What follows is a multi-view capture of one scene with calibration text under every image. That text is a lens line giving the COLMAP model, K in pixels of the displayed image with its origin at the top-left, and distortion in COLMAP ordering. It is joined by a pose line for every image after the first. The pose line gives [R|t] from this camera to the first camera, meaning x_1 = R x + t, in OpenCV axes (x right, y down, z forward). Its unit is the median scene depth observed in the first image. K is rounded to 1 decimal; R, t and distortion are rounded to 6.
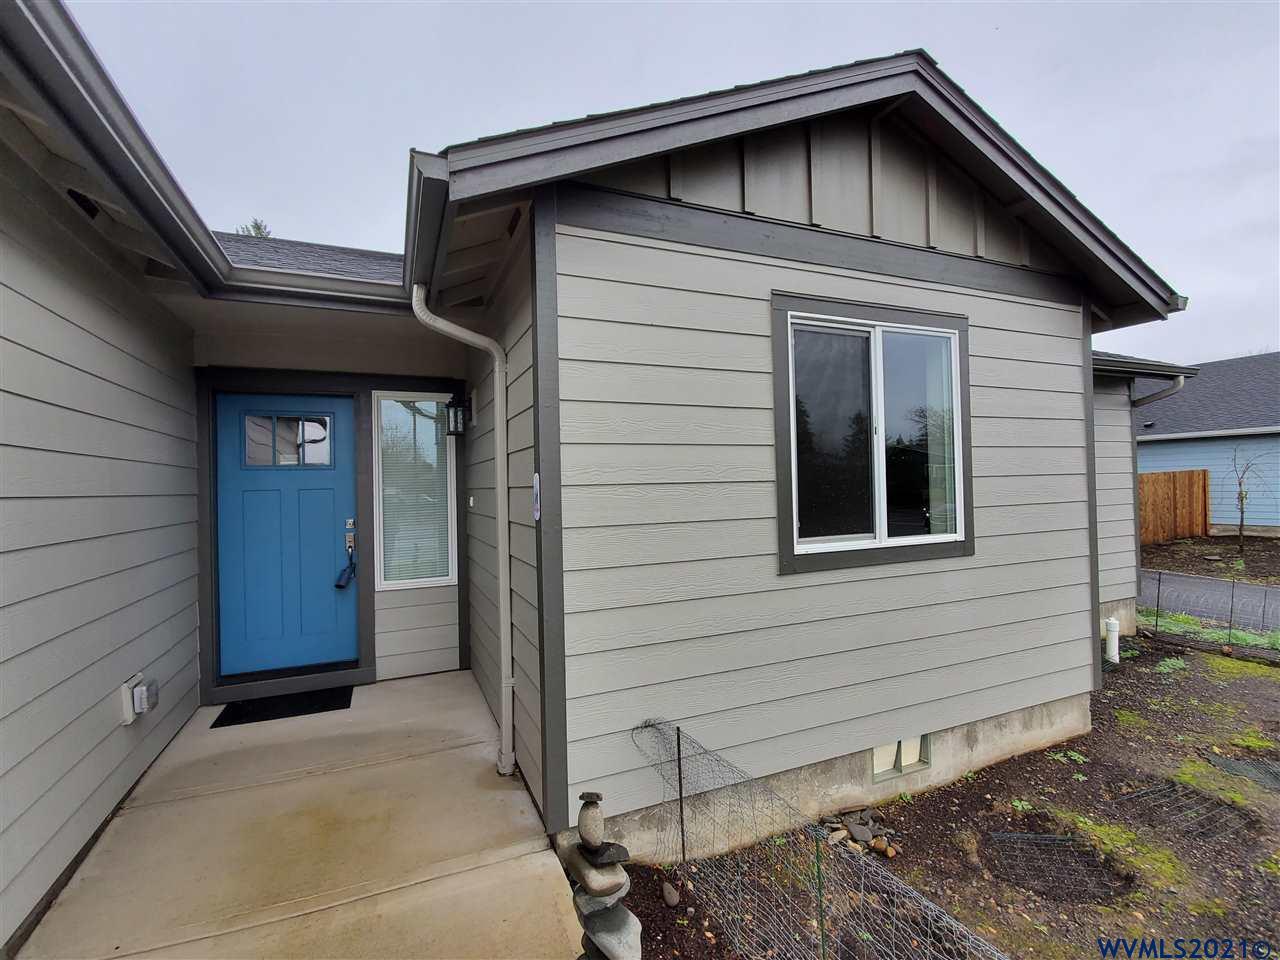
lens RADIAL K [[565.8, 0, 618.4], [0, 565.8, 483.5], [0, 0, 1]] dist [0.001691, 0.000095]
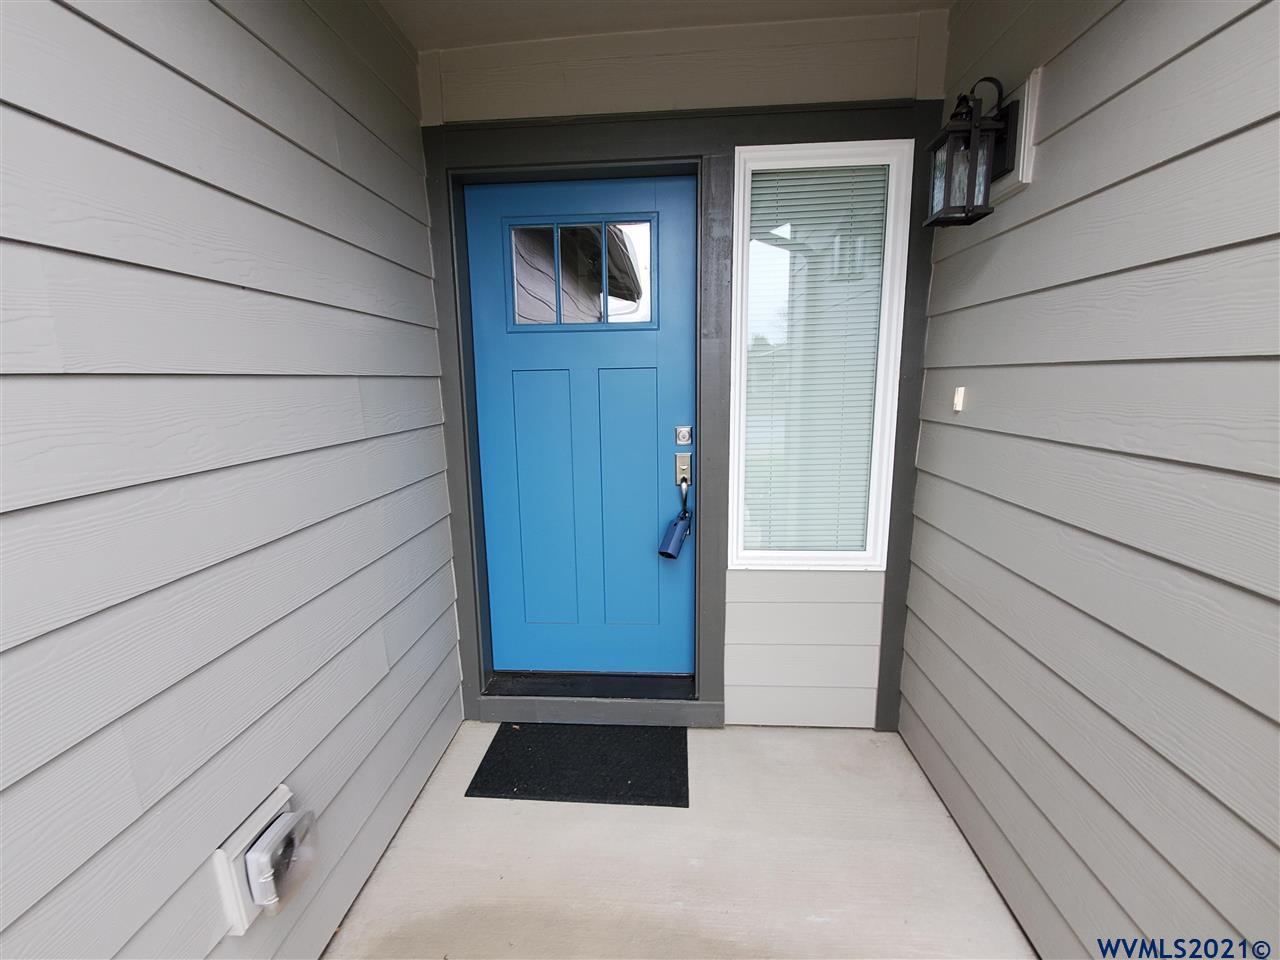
lens RADIAL K [[565.8, 0, 618.4], [0, 565.8, 483.5], [0, 0, 1]] dist [0.001691, 0.000095]
pose [[0.882096, 0.090929, -0.462210, -0.284600], [0.003711, 0.979822, 0.199838, 0.010052], [0.471054, -0.177992, 0.863960, 0.517060]]
